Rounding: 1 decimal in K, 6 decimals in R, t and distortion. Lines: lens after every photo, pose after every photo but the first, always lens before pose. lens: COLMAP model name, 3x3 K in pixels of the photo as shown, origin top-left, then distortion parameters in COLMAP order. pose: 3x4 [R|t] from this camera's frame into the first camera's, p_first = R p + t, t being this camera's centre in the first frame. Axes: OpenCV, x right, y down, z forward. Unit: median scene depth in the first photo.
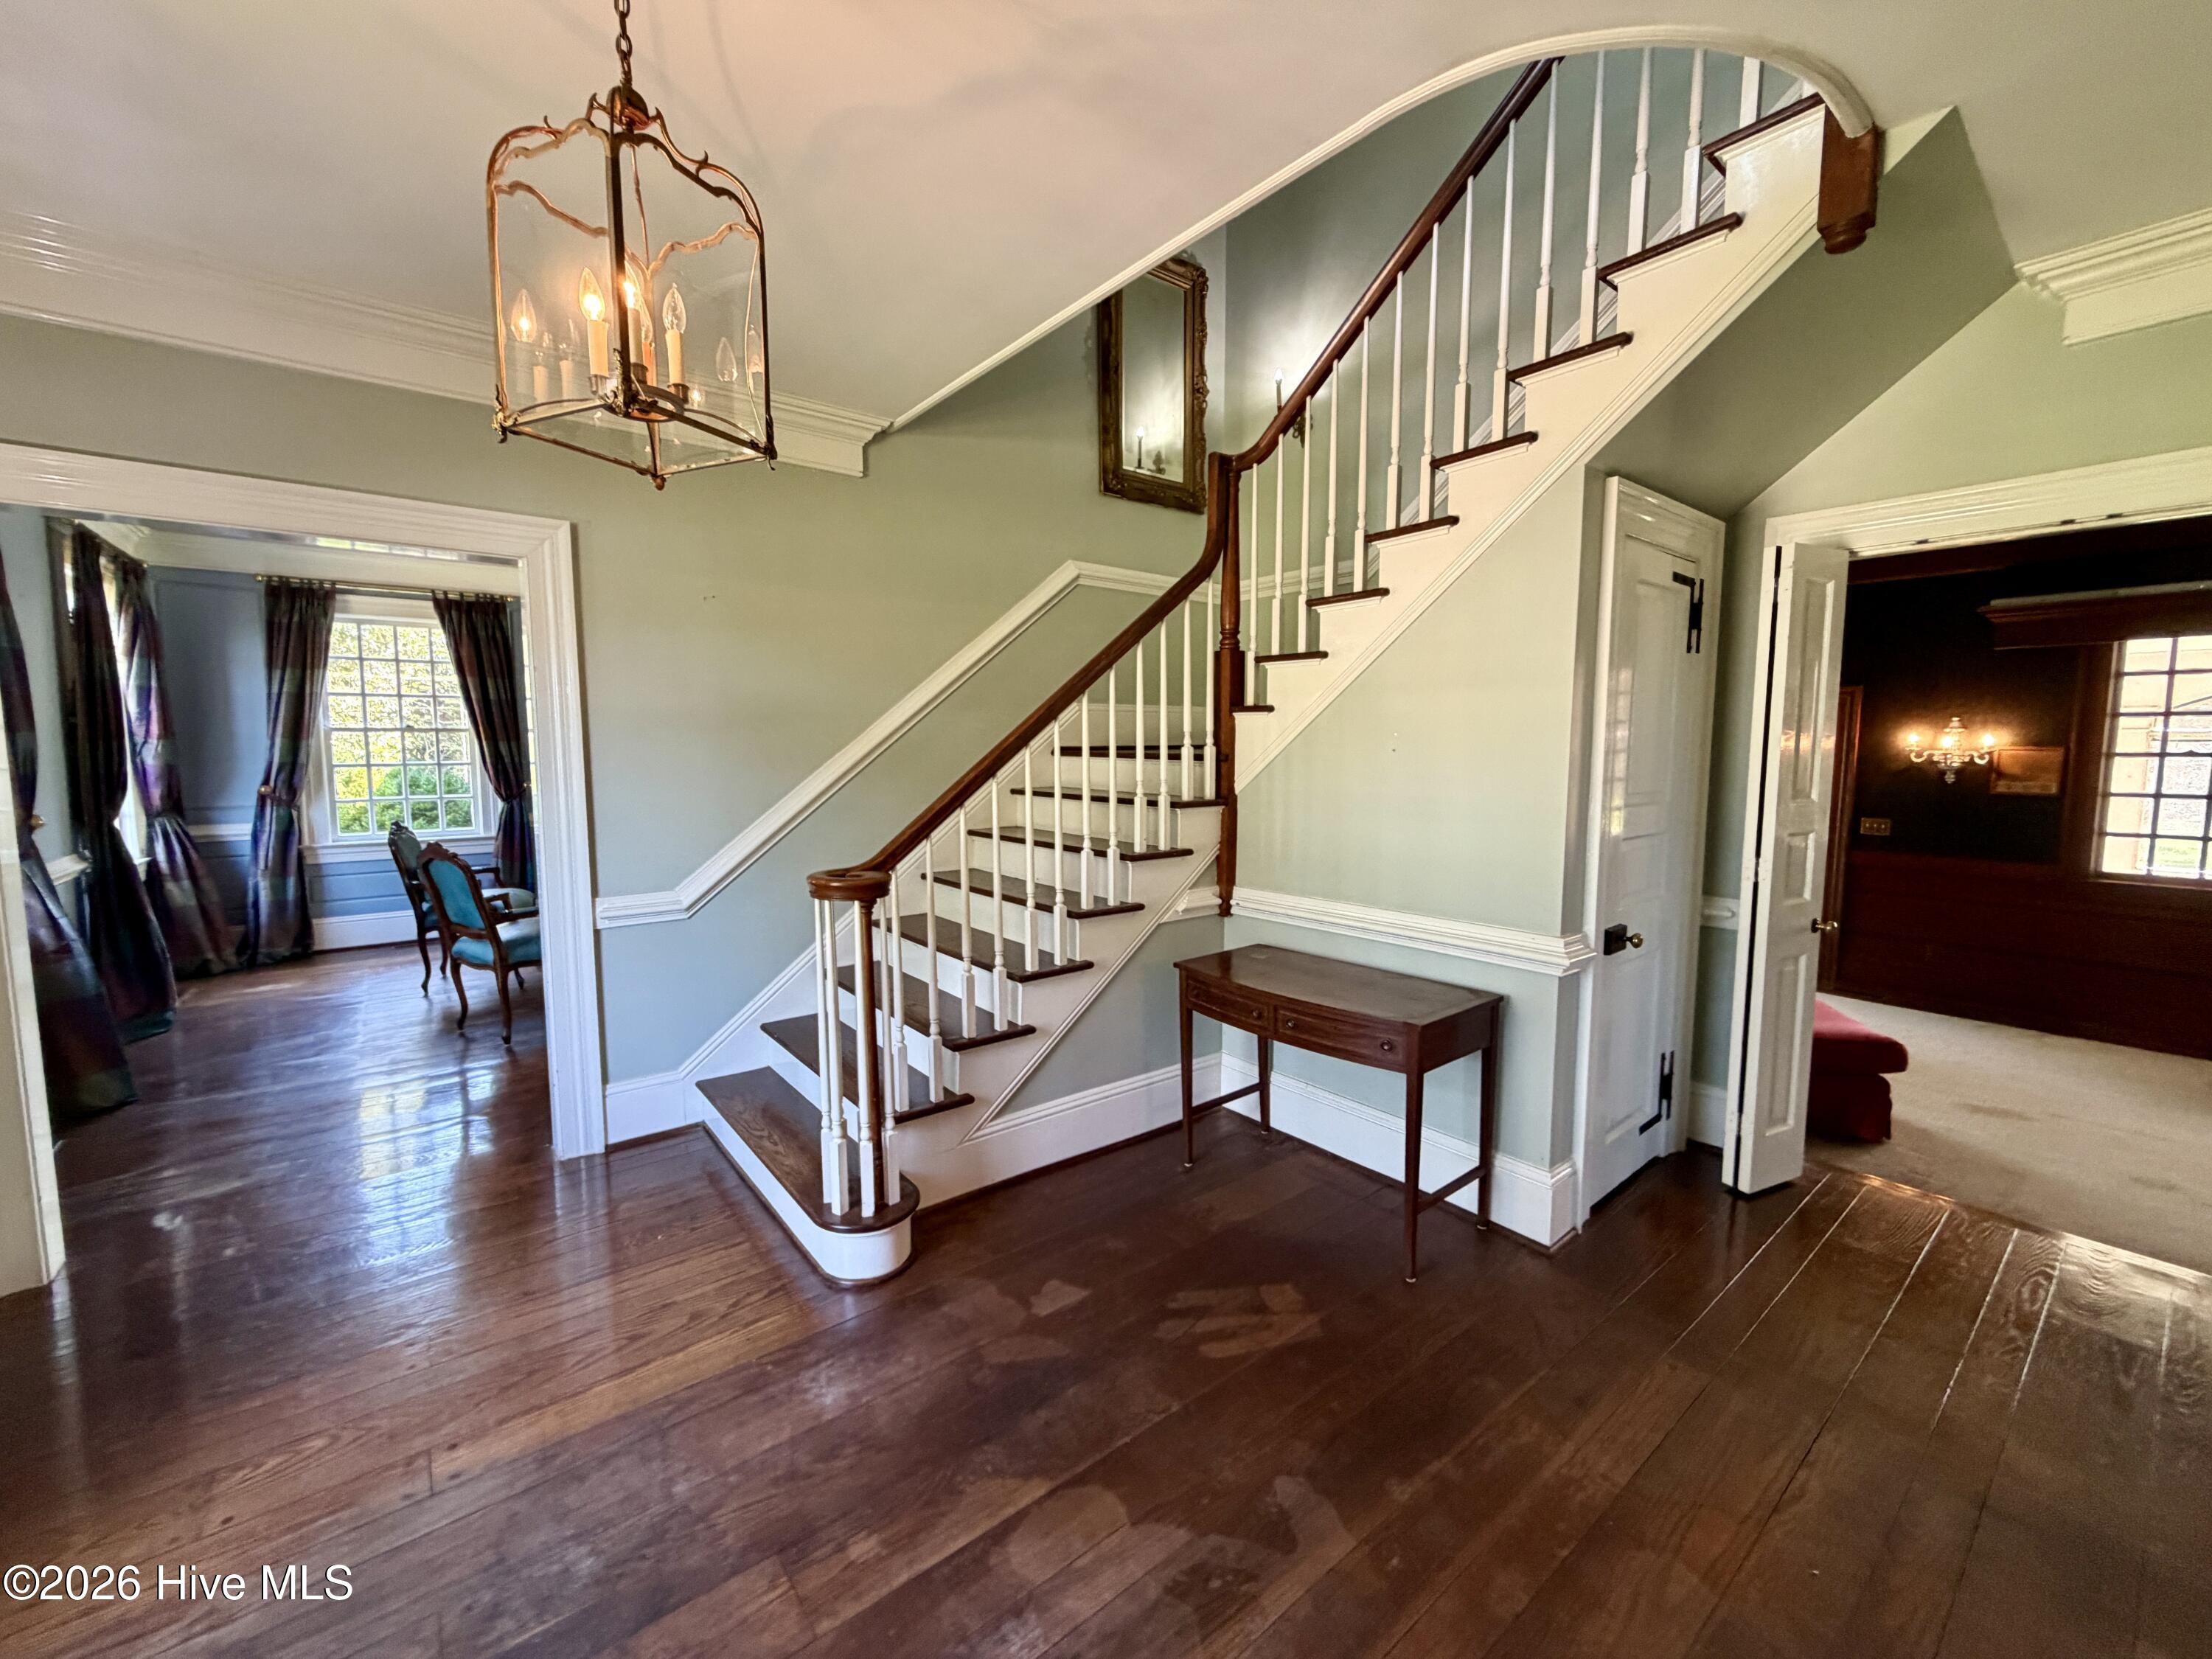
lens RADIAL K [[892.4, 0, 1102.7], [0, 892.4, 822.0], [0, 0, 1]] dist [0.000098, 0.000031]
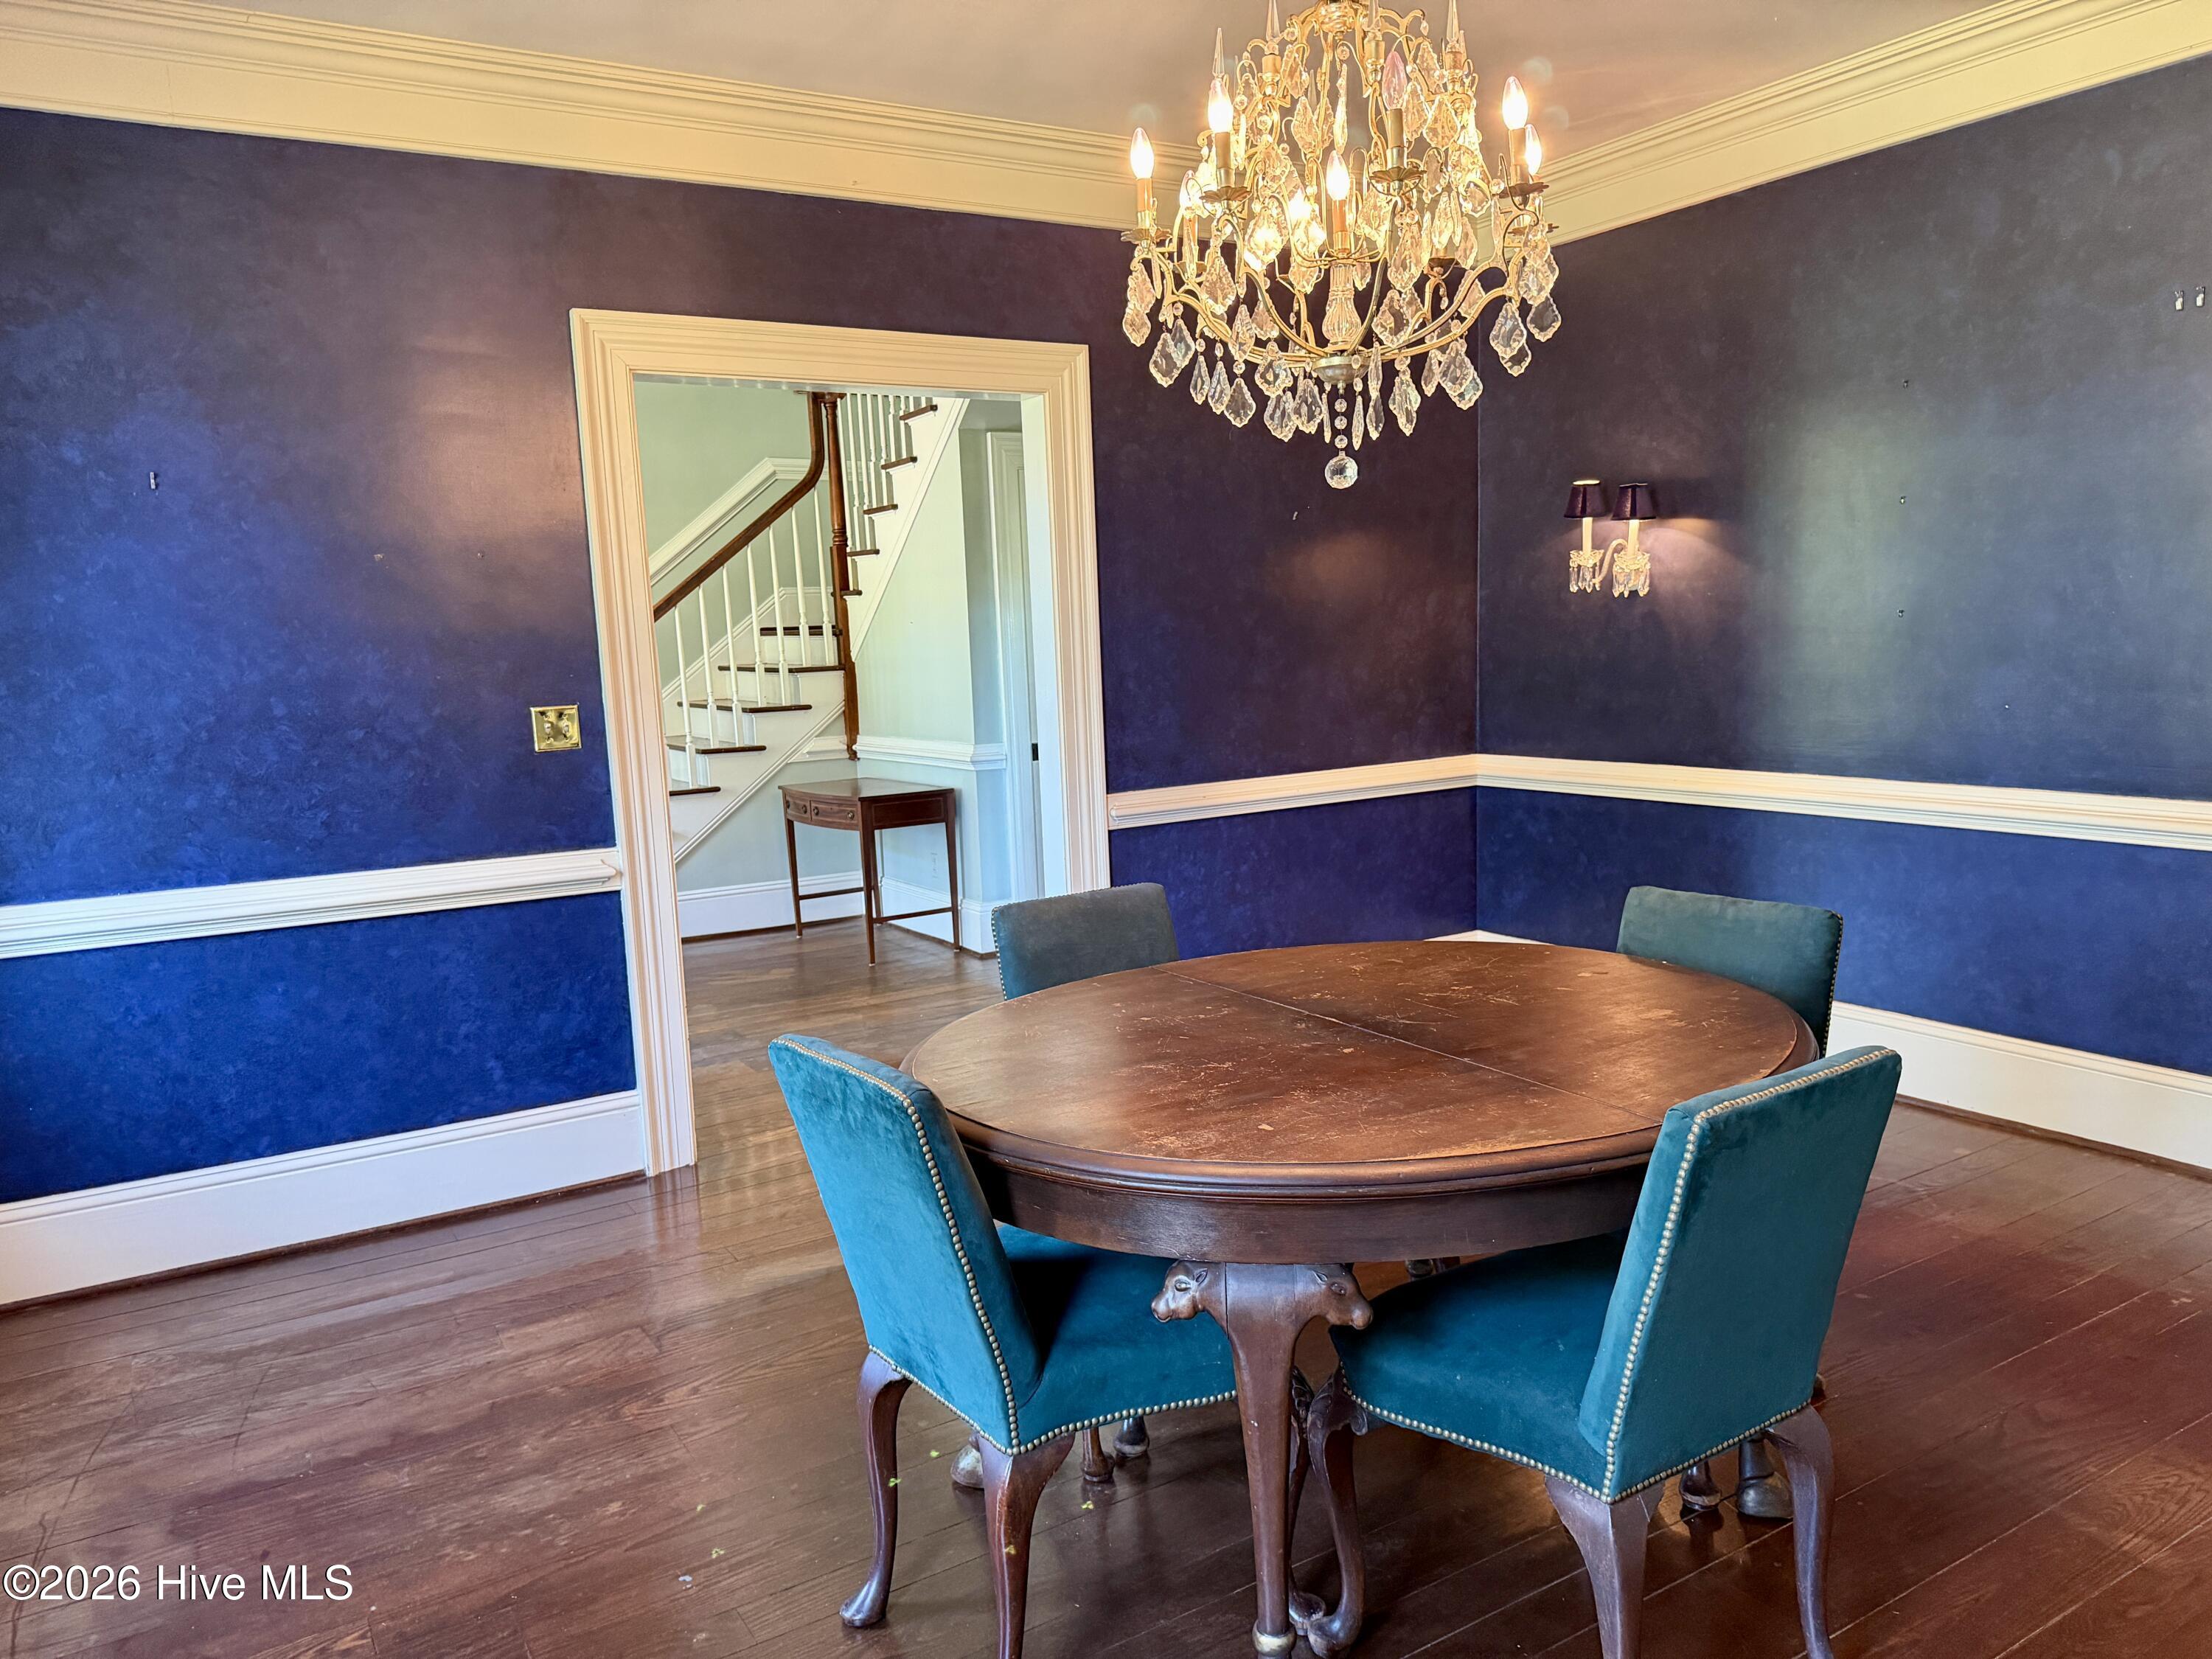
lens RADIAL K [[1589.0, 0, 1110.9], [0, 1589.0, 832.4], [0, 0, 1]] dist [0.045705, -0.012476]
pose [[0.991344, -0.027175, -0.128449, 0.814211], [0.033716, 0.998228, 0.049027, 0.115472], [0.126890, -0.052933, 0.990503, -1.221783]]
